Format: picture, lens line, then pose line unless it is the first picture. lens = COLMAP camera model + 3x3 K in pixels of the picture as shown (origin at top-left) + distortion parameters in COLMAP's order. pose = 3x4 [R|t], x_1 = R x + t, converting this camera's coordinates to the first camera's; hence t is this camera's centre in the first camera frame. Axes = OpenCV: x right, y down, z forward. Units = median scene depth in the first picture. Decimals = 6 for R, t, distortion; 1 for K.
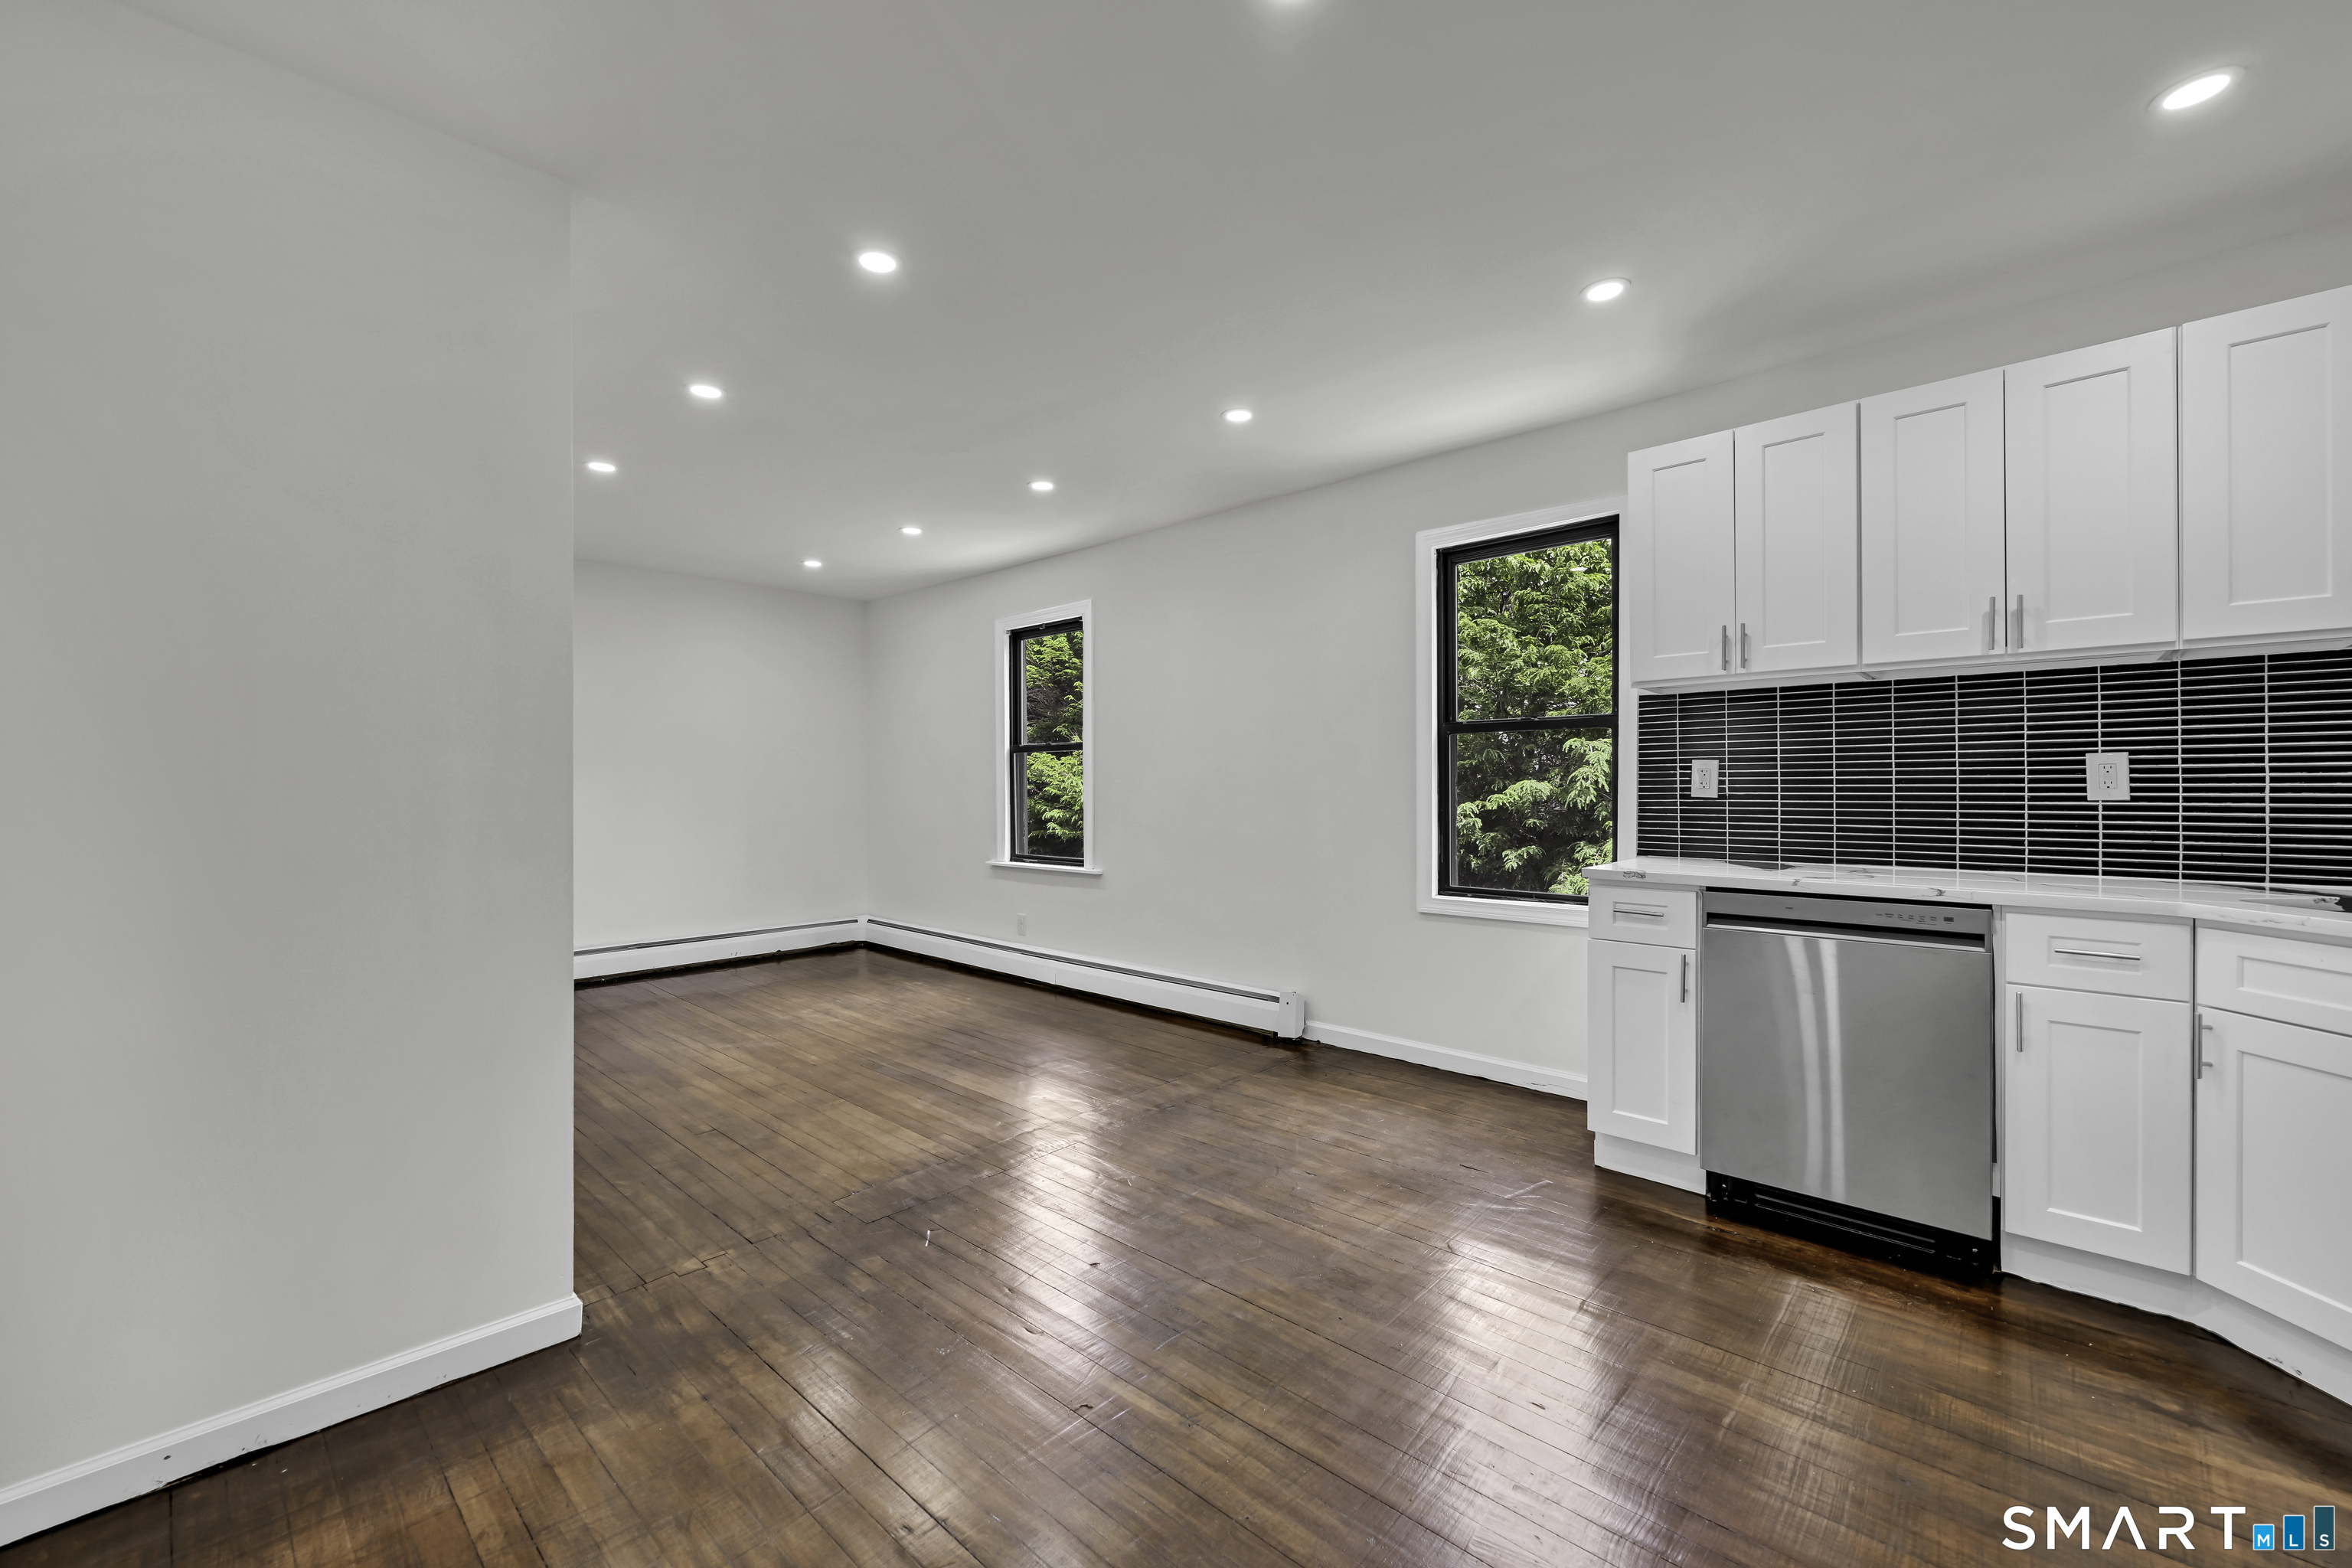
lens RADIAL K [[939.9, 0, 1194.8], [0, 939.9, 787.1], [0, 0, 1]] dist [-0.000681, 0.000117]
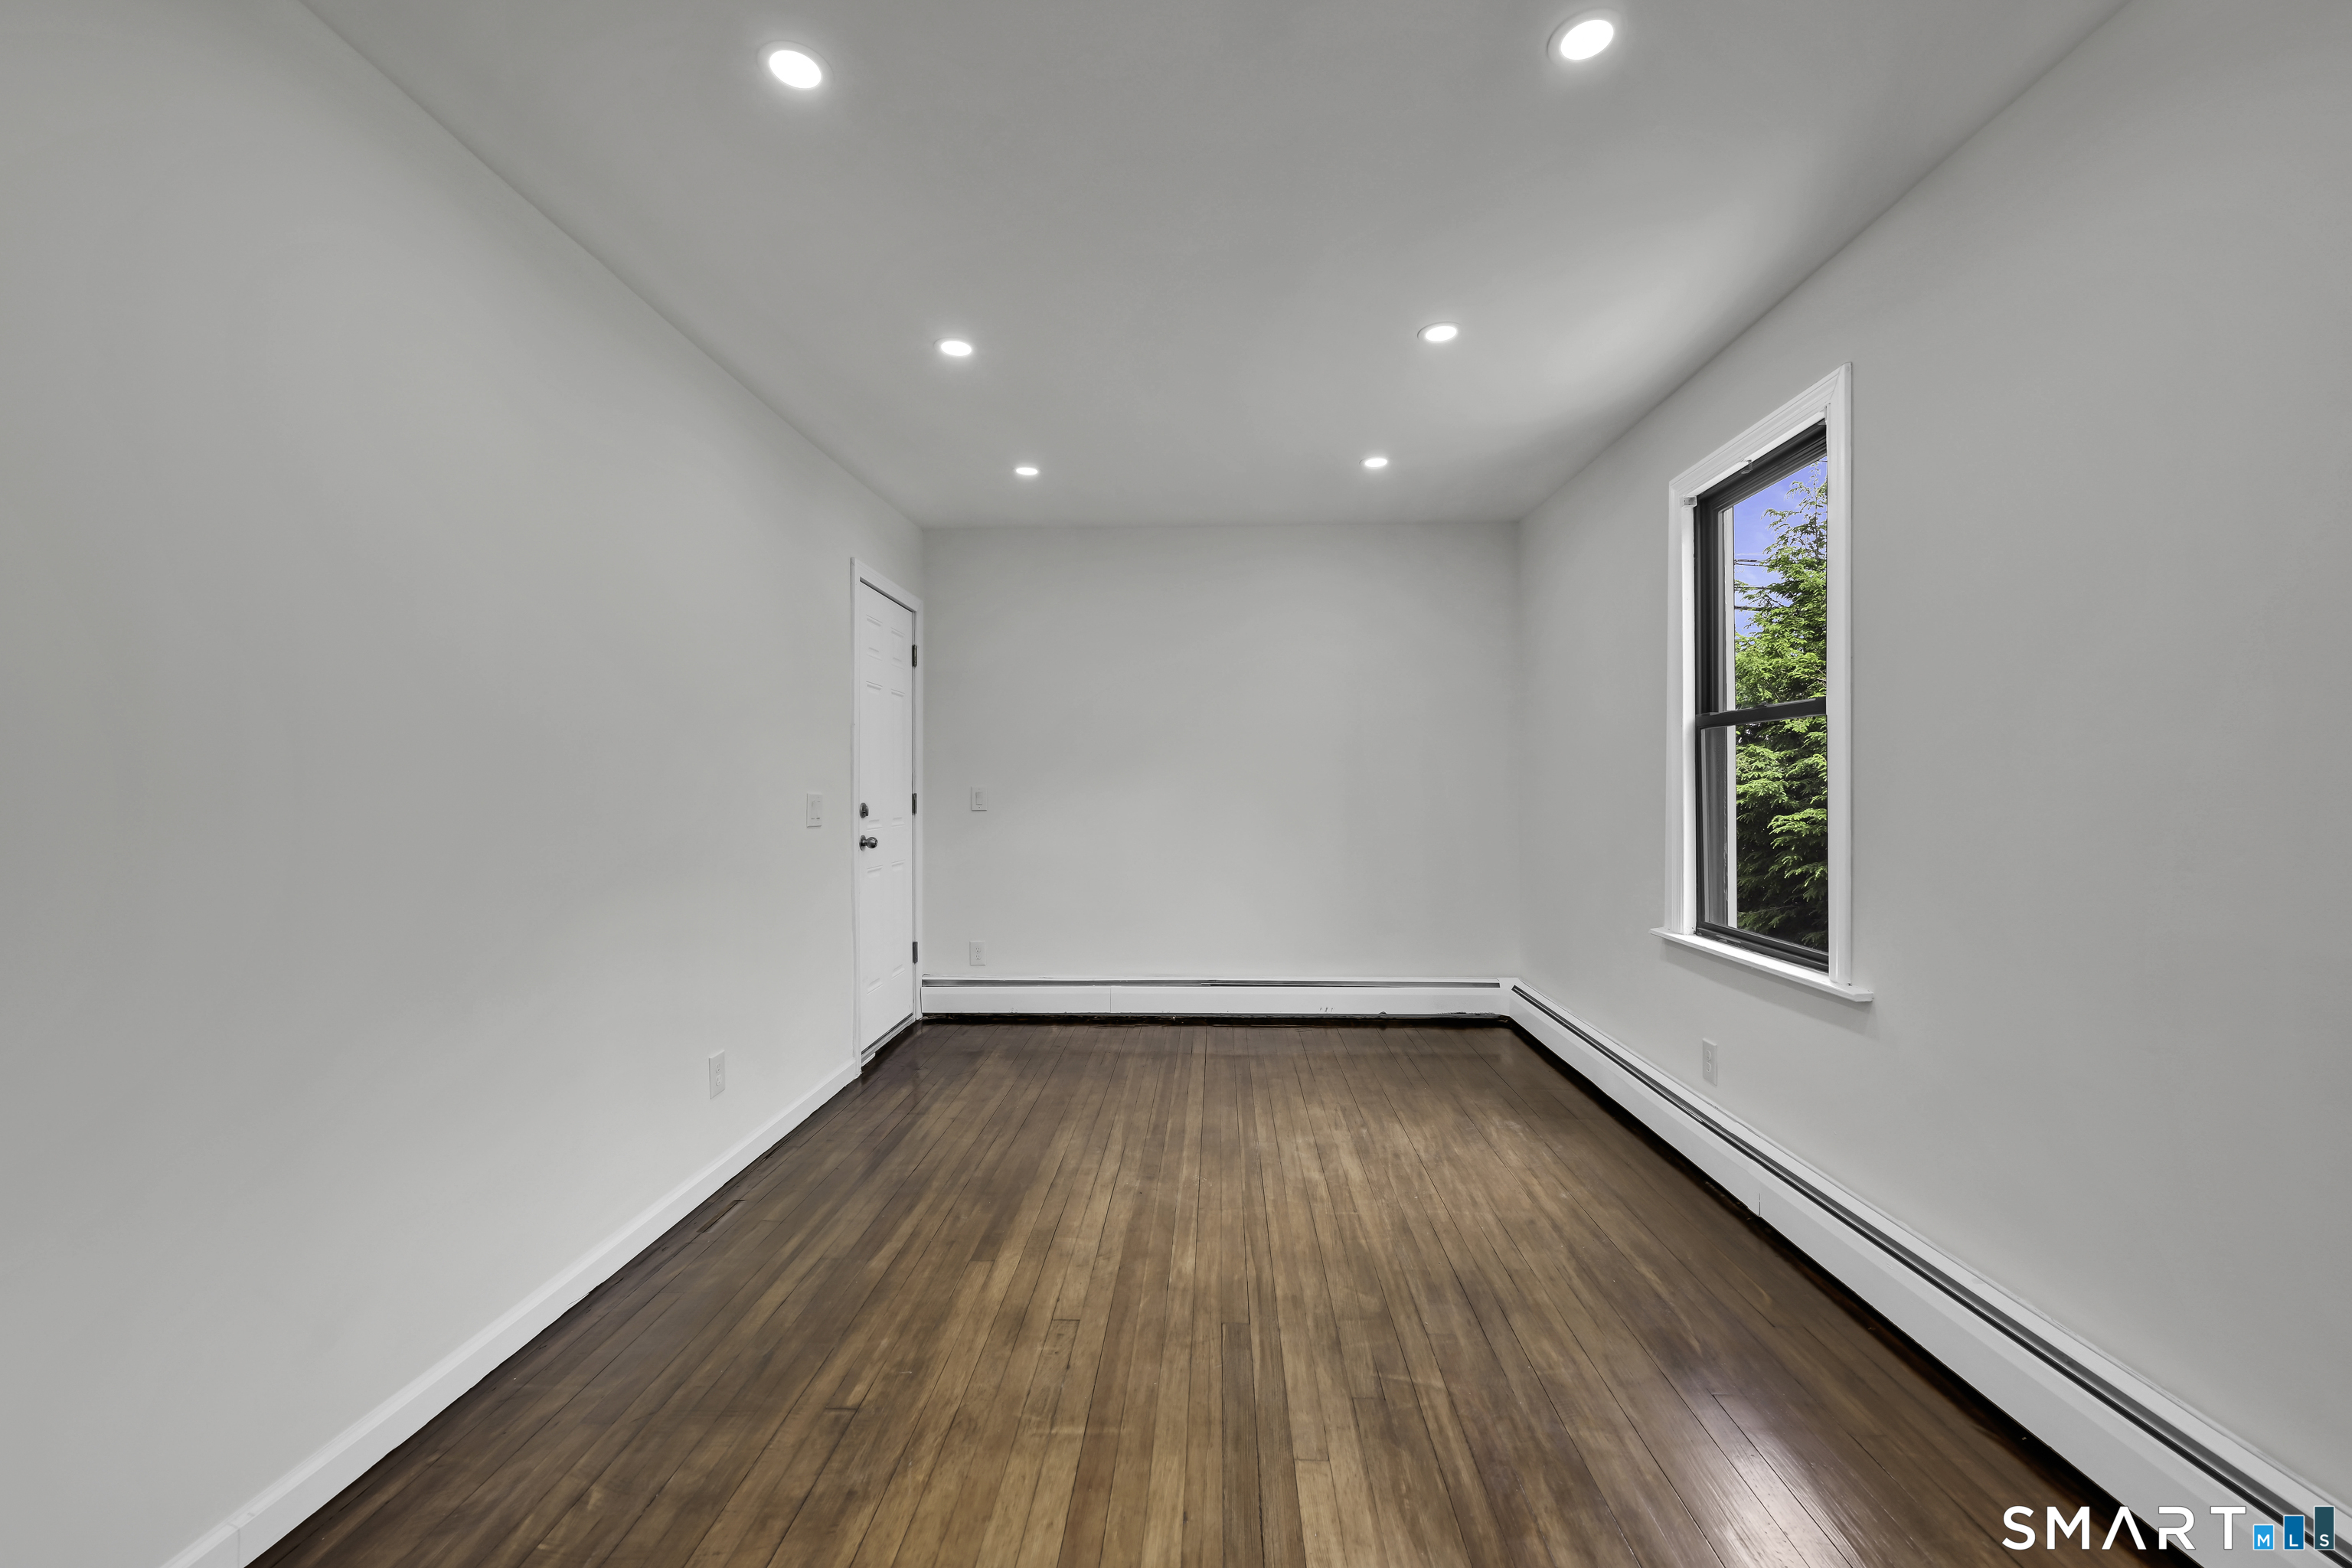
lens RADIAL K [[939.9, 0, 1190.8], [0, 939.9, 787.5], [0, 0, 1]] dist [-0.000681, 0.000117]
pose [[0.645124, 0.001997, -0.764075, 0.036016], [-0.001794, 0.999998, 0.001099, -0.005242], [0.764076, 0.000662, 0.645126, 0.644727]]
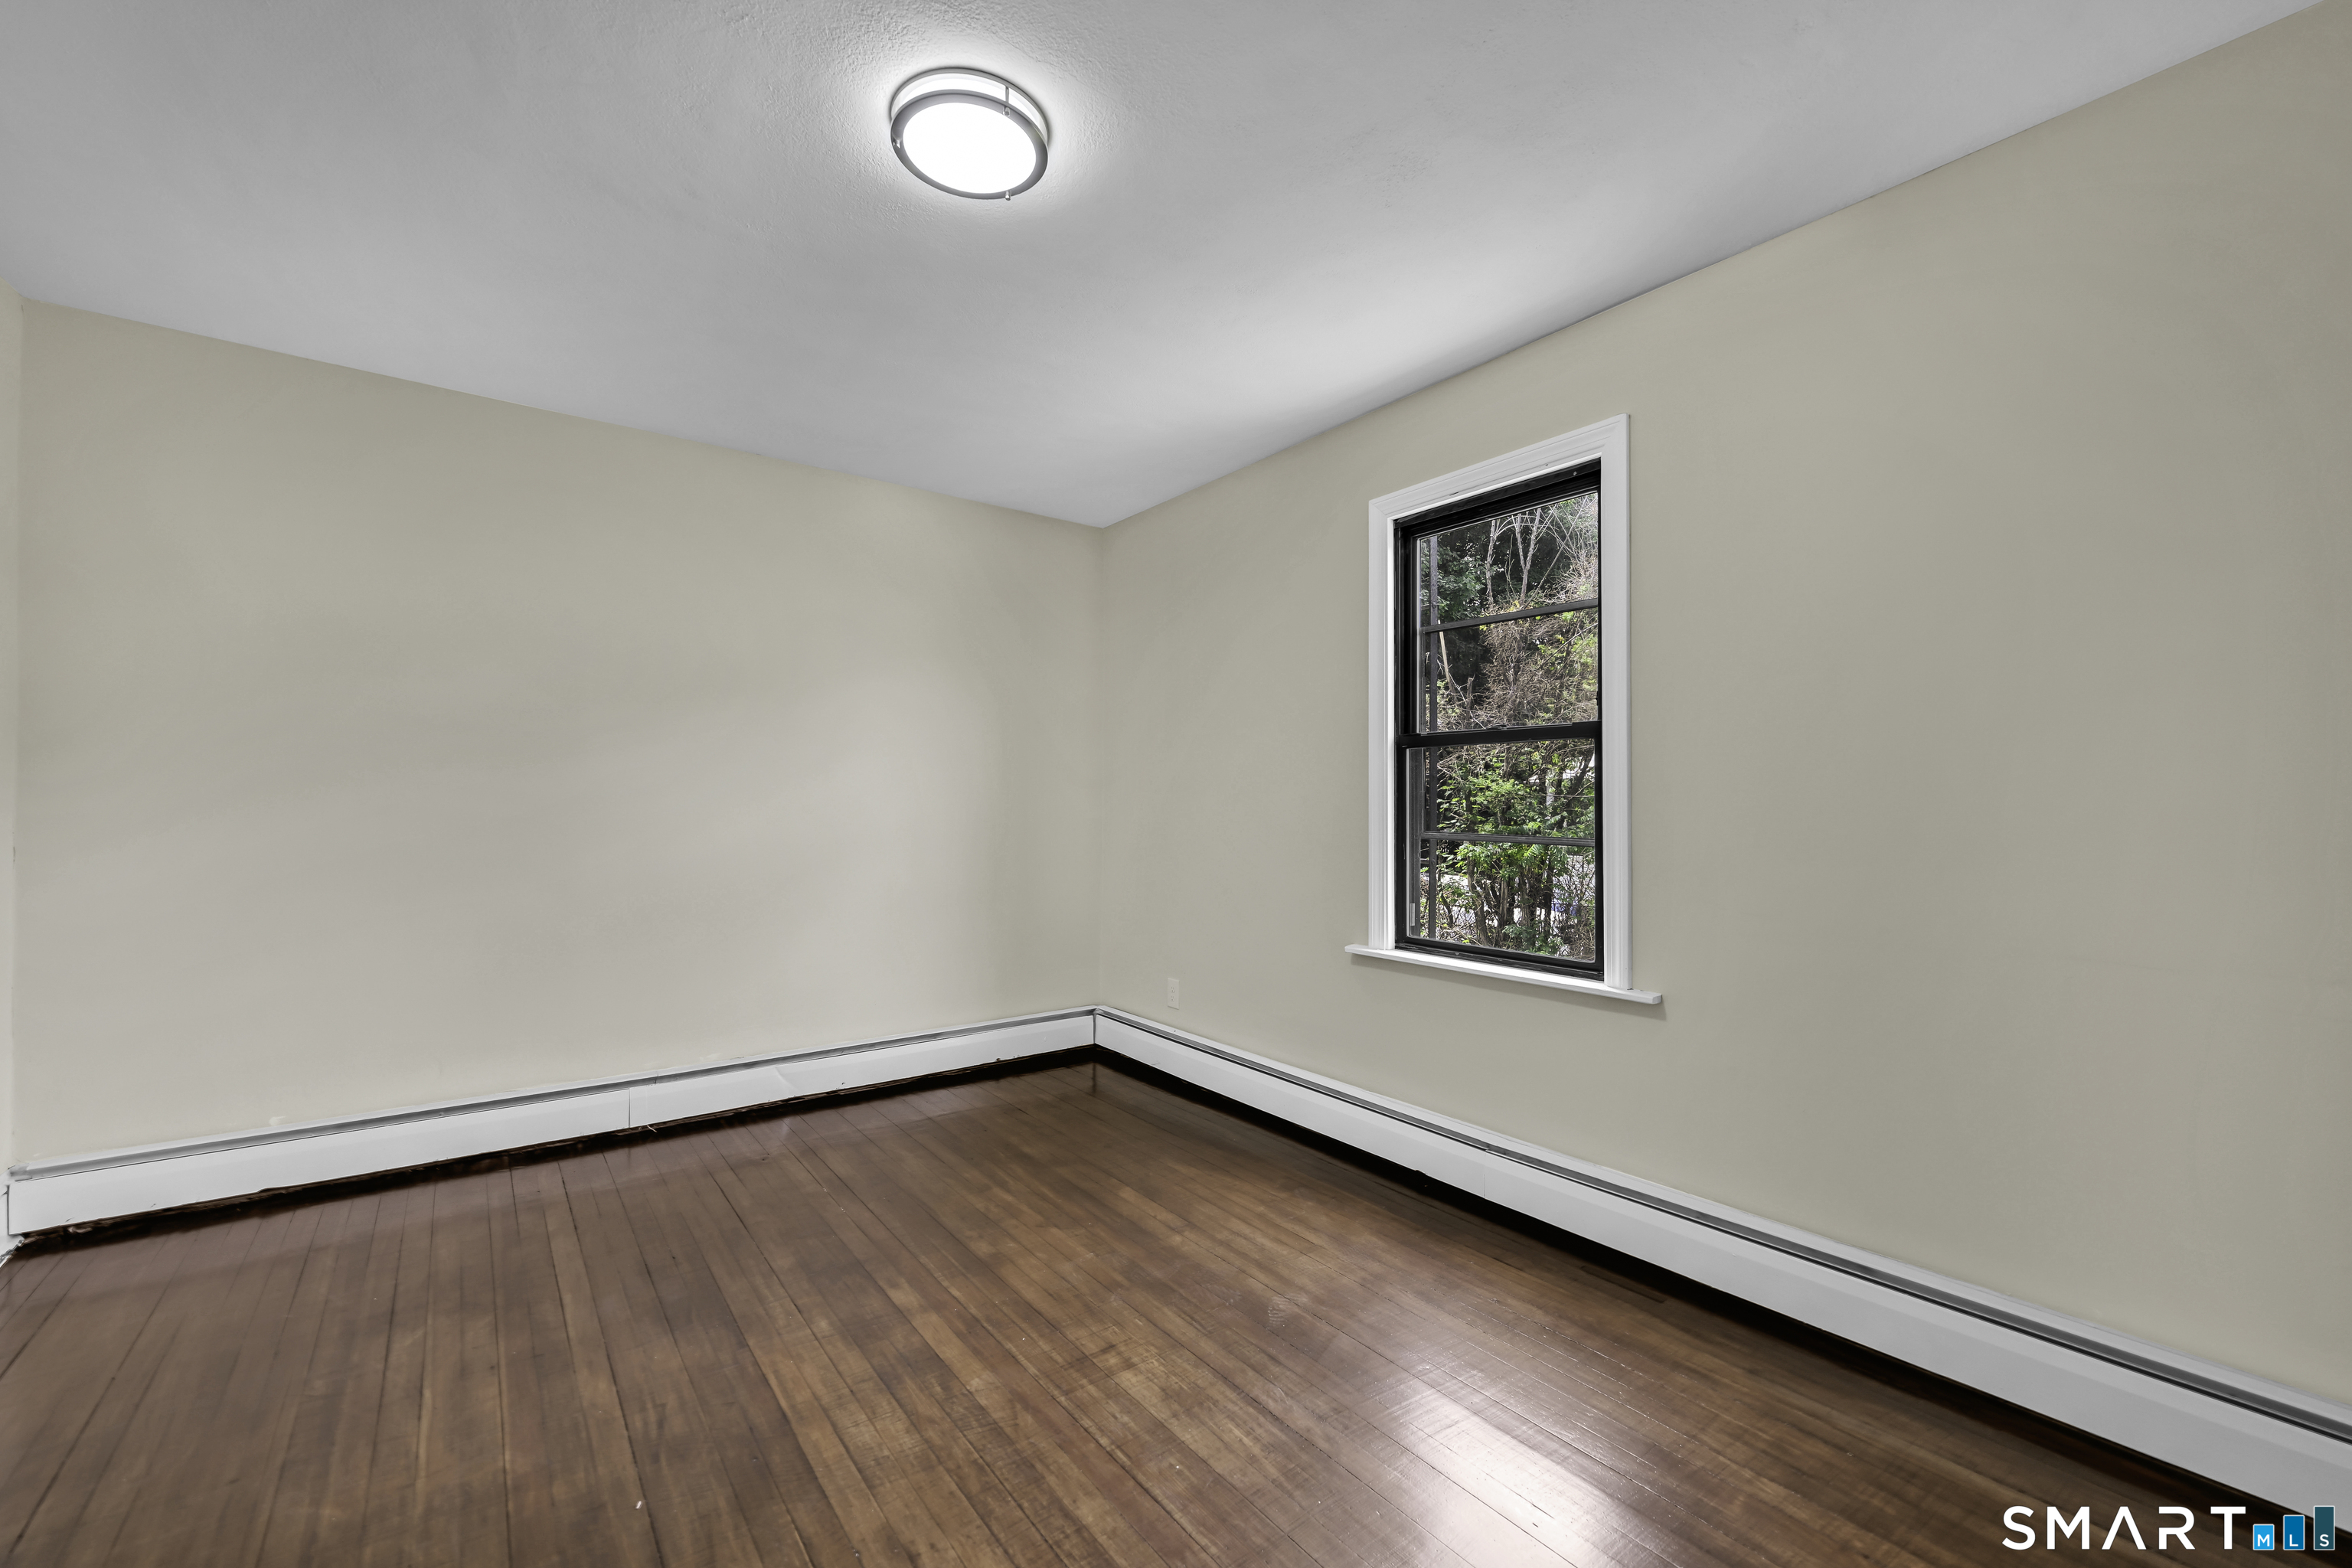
lens RADIAL K [[855.1, 0, 1169.7], [0, 855.1, 794.9], [0, 0, 1]] dist [0.003744, 0.000239]
pose [[0.987728, 0.005606, -0.156081, -0.360946], [-0.007939, 0.999866, -0.014327, -0.001163], [0.155980, 0.015391, 0.987640, 0.724477]]
